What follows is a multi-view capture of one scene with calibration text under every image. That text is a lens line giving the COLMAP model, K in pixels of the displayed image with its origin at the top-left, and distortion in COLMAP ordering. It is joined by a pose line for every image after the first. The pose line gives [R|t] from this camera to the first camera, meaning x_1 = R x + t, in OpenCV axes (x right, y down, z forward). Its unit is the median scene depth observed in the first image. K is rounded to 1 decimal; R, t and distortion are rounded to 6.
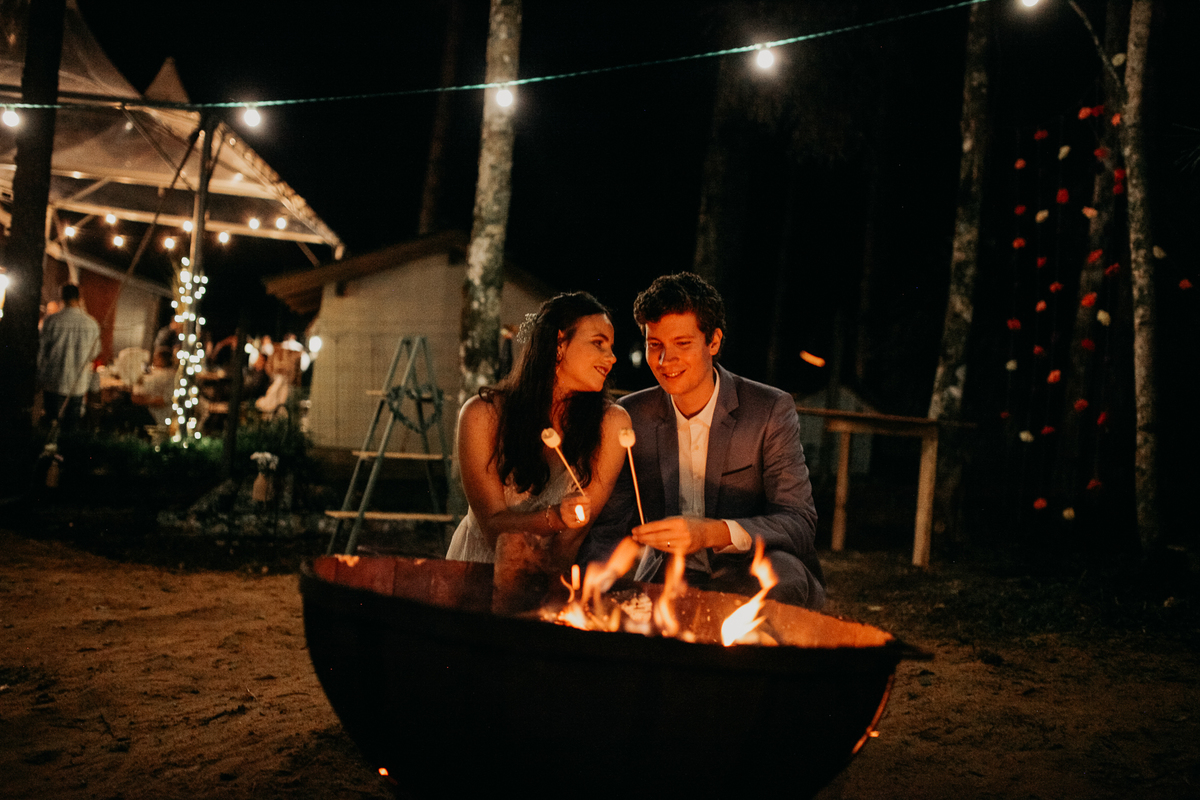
lens RADIAL K [[1137.8, 0, 599.0], [0, 1137.8, 400.9], [0, 0, 1]] dist [-0.029618, 0.000000]
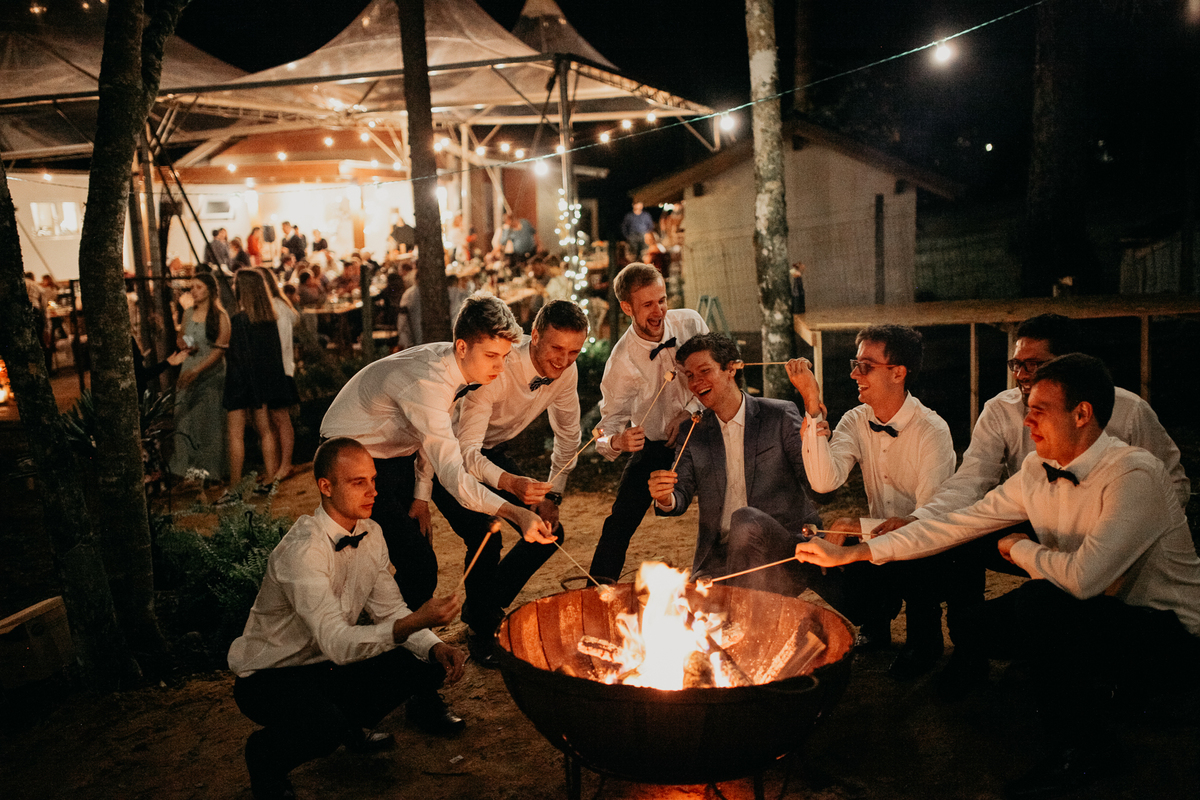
lens RADIAL K [[1137.8, 0, 598.6], [0, 1137.8, 392.5], [0, 0, 1]] dist [-0.029618, 0.000000]
pose [[0.922499, -0.082839, -0.377005, 0.161177], [0.139714, 0.982134, 0.126065, -0.114424], [0.359827, -0.168967, 0.917592, -0.149554]]
